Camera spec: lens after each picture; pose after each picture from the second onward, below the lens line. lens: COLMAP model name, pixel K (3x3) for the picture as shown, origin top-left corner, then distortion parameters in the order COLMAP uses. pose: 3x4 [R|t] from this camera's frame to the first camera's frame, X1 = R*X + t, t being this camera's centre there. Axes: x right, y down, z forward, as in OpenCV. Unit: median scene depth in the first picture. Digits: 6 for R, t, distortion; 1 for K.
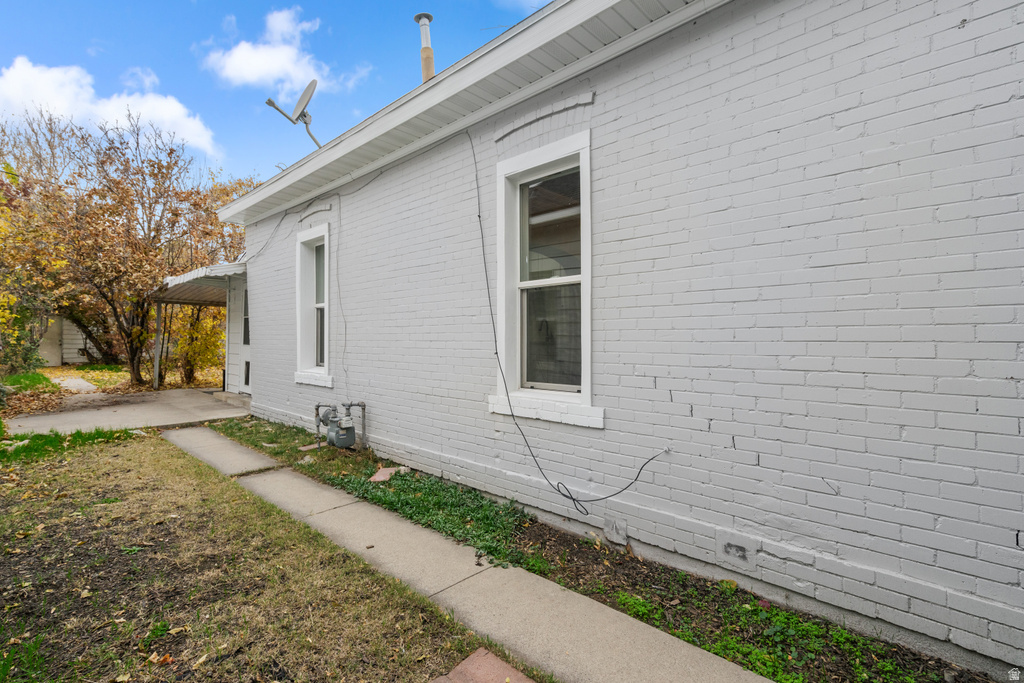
lens RADIAL K [[477.5, 0, 503.9], [0, 477.5, 341.0], [0, 0, 1]] dist [-0.002289, 0.000308]
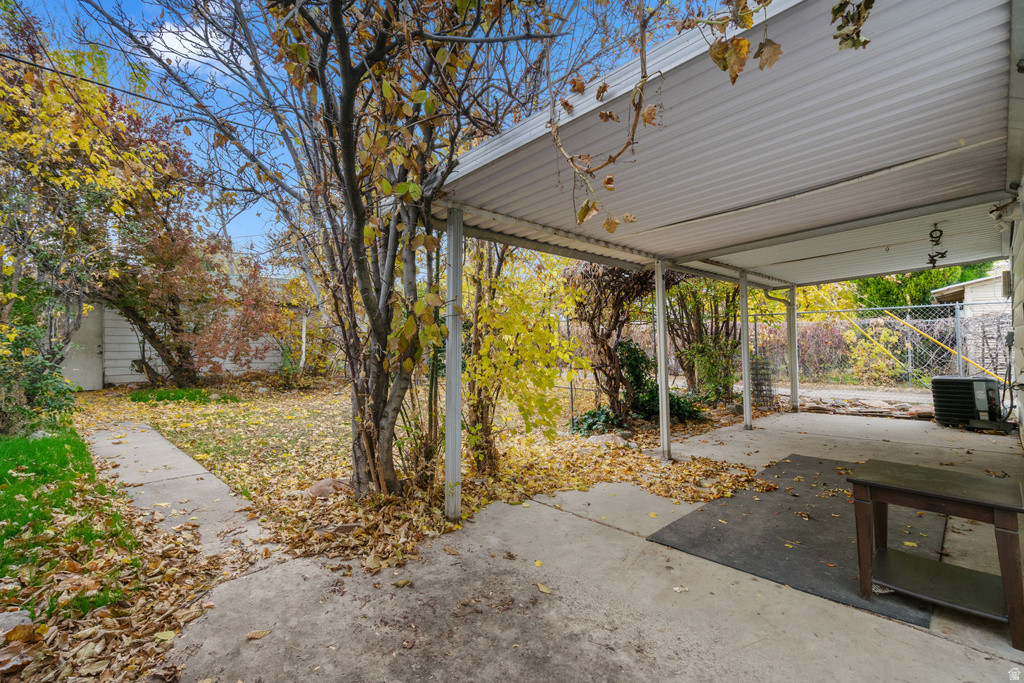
lens RADIAL K [[477.5, 0, 503.9], [0, 477.5, 341.0], [0, 0, 1]] dist [-0.002289, 0.000308]
pose [[0.999458, -0.010117, -0.031322, -0.428607], [0.010196, 0.999945, 0.002376, -0.003207], [0.031296, -0.002694, 0.999507, 0.442855]]
